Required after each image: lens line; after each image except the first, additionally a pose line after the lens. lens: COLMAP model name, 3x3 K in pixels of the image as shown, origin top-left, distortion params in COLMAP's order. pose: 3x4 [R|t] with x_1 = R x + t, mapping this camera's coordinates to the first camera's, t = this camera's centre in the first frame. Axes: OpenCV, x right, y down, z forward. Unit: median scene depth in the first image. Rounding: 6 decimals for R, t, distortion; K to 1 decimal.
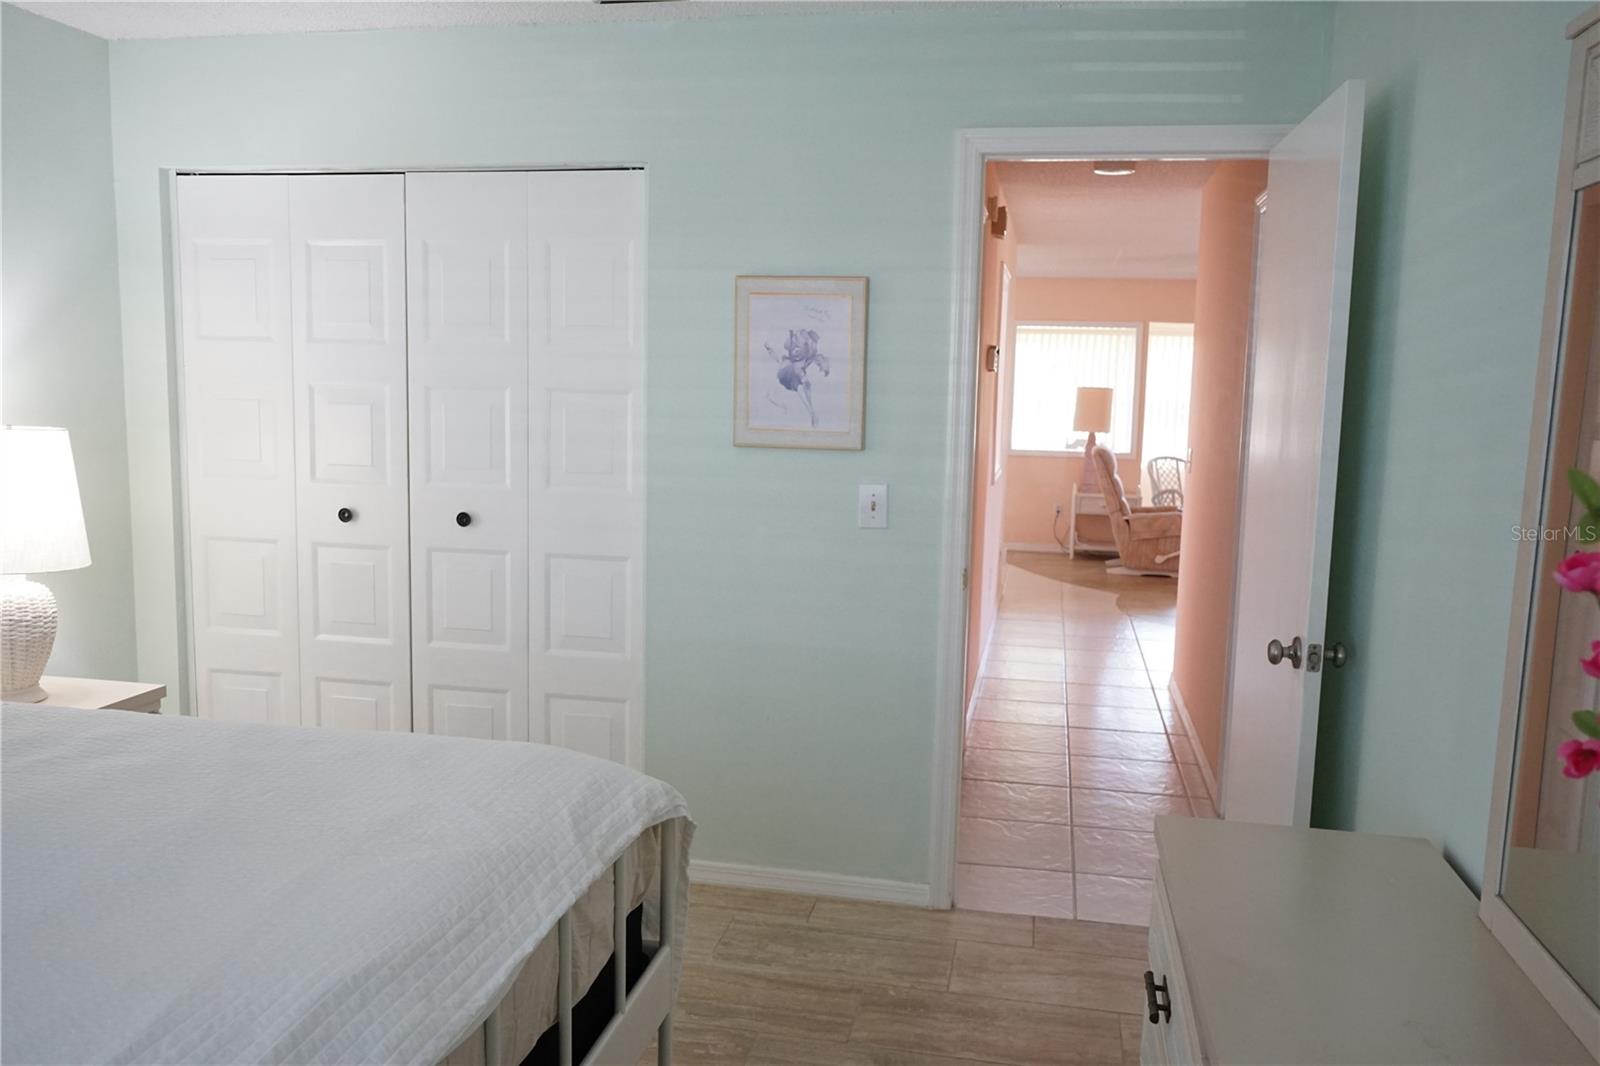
lens RADIAL K [[1284.7, 0, 800.0], [0, 1284.7, 533.0], [0, 0, 1]] dist [-0.008498, 0.011615]
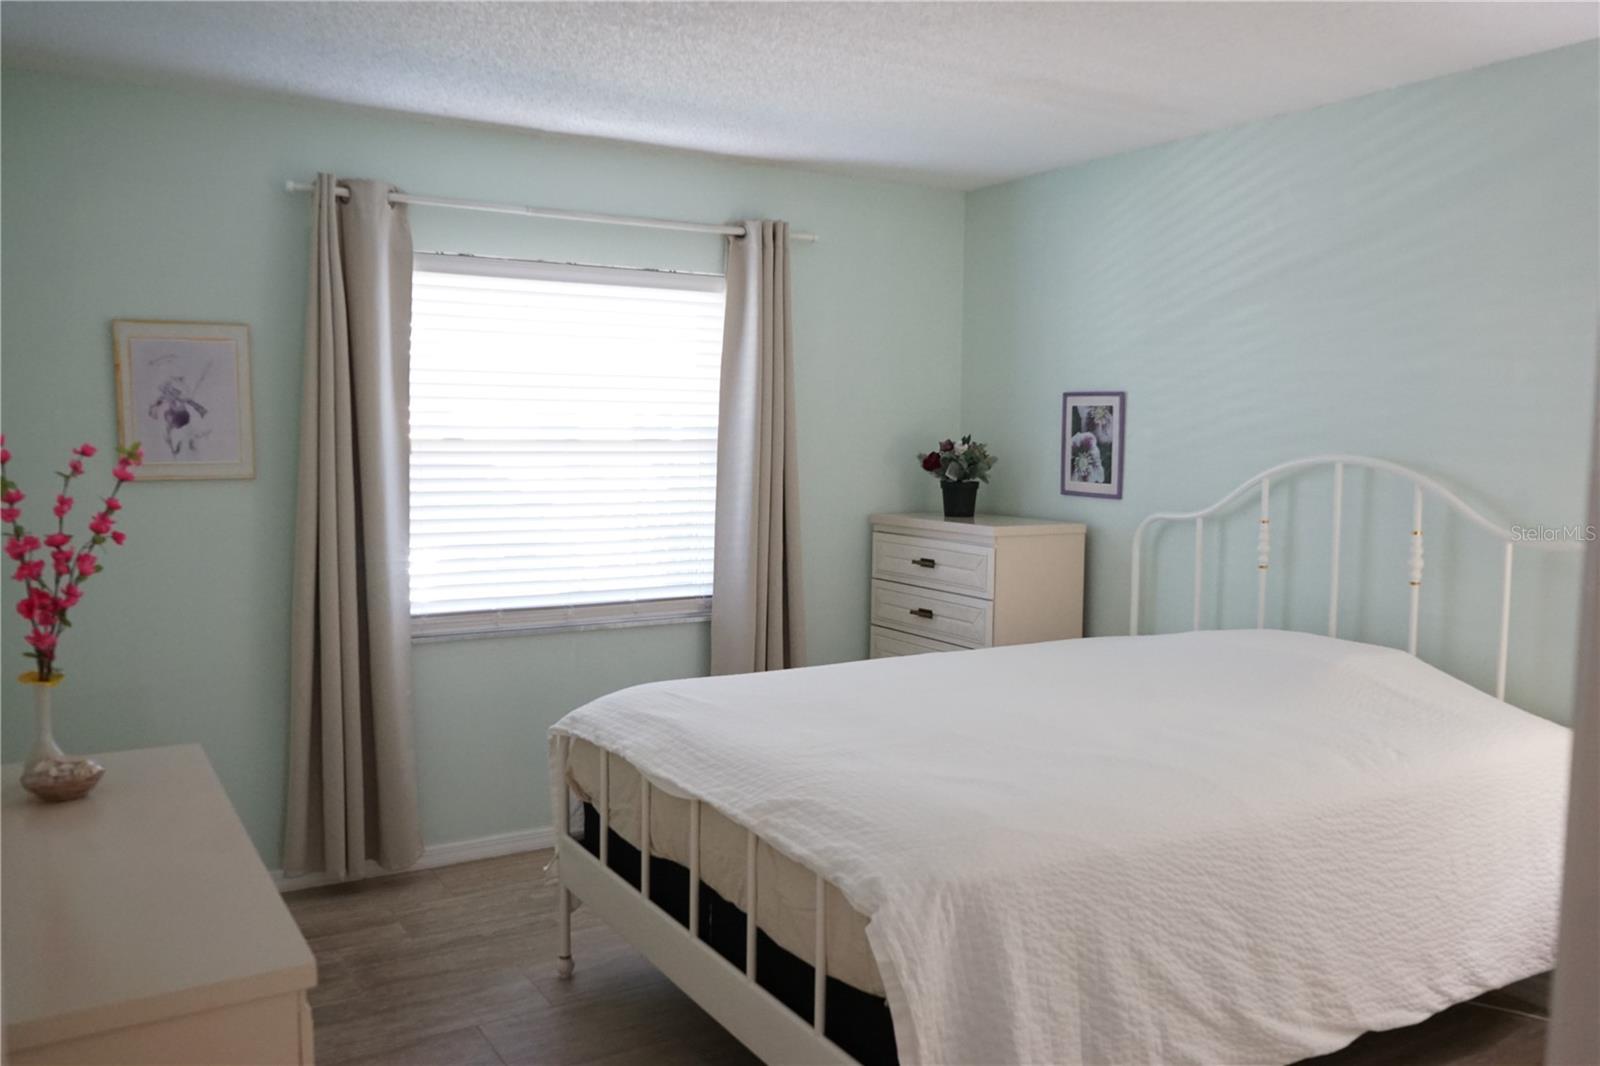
lens RADIAL K [[1284.7, 0, 800.0], [0, 1284.7, 533.0], [0, 0, 1]] dist [-0.008498, 0.011615]
pose [[-0.747499, 0.021238, -0.663923, 0.338494], [-0.110139, 0.981691, 0.155407, -0.113367], [0.655068, 0.189291, -0.731474, 1.027652]]
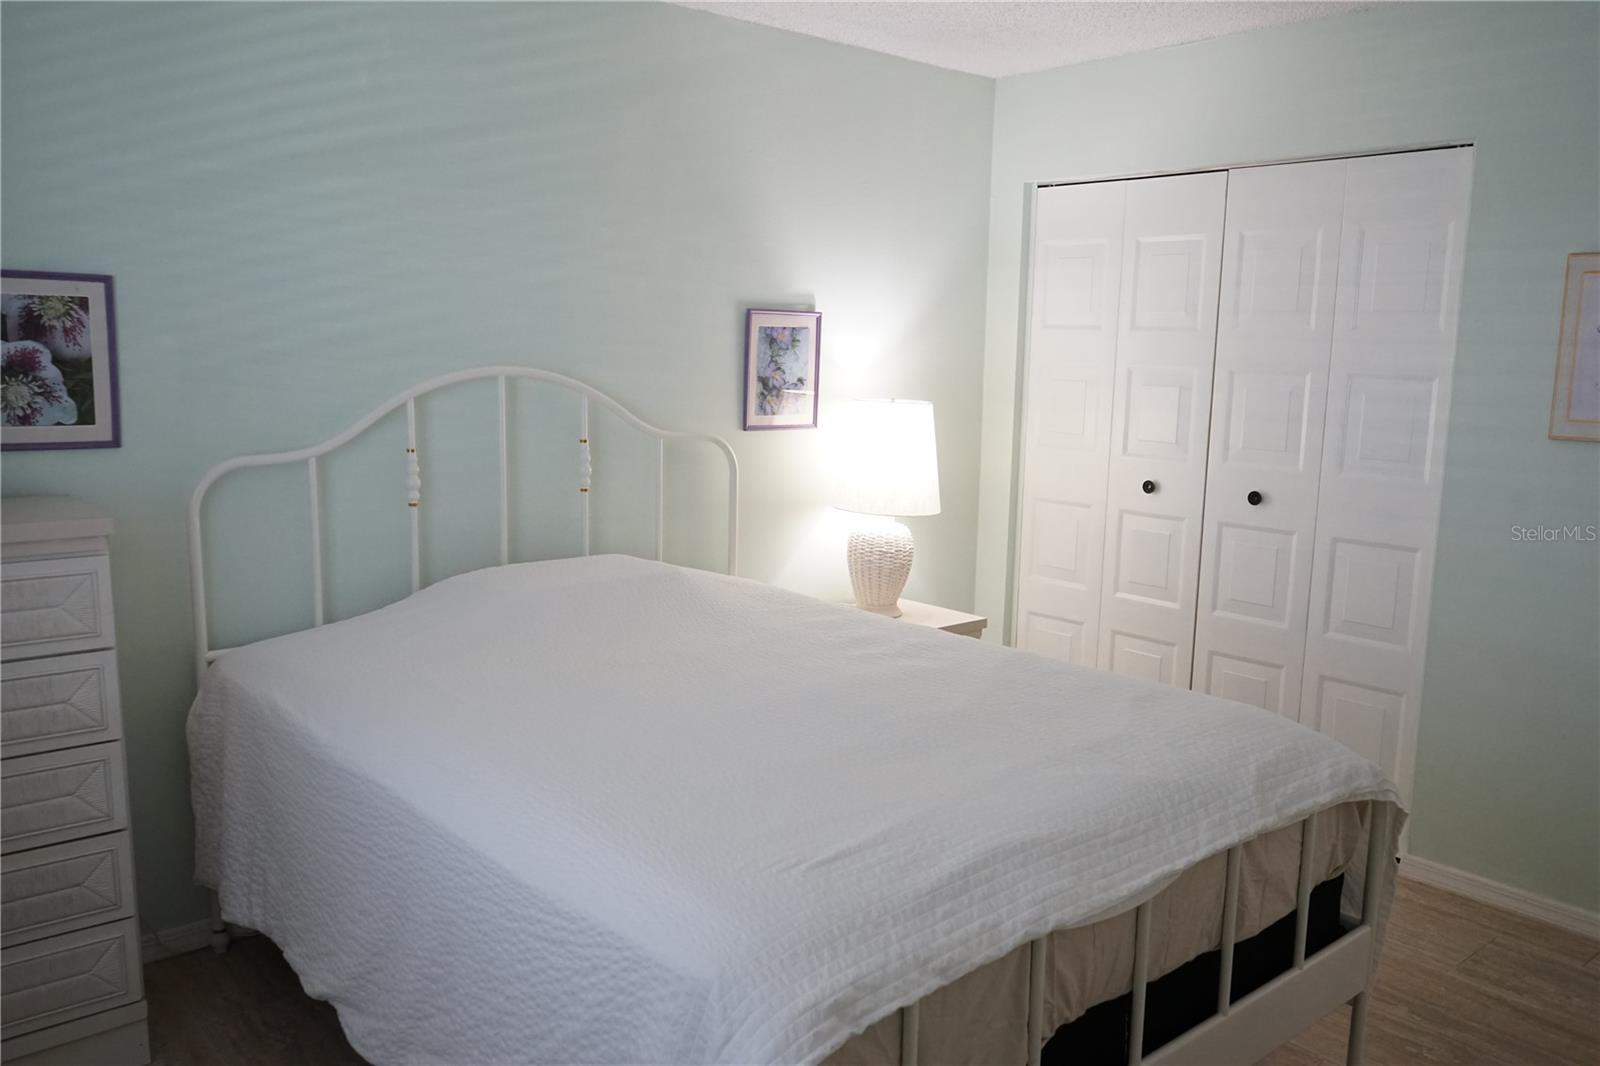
lens RADIAL K [[1284.7, 0, 800.0], [0, 1284.7, 533.0], [0, 0, 1]] dist [-0.008498, 0.011615]
pose [[0.786726, 0.086012, -0.611280, 0.093701], [-0.076123, 0.996205, 0.042202, 0.001771], [0.612590, 0.013331, 0.790288, -0.057685]]
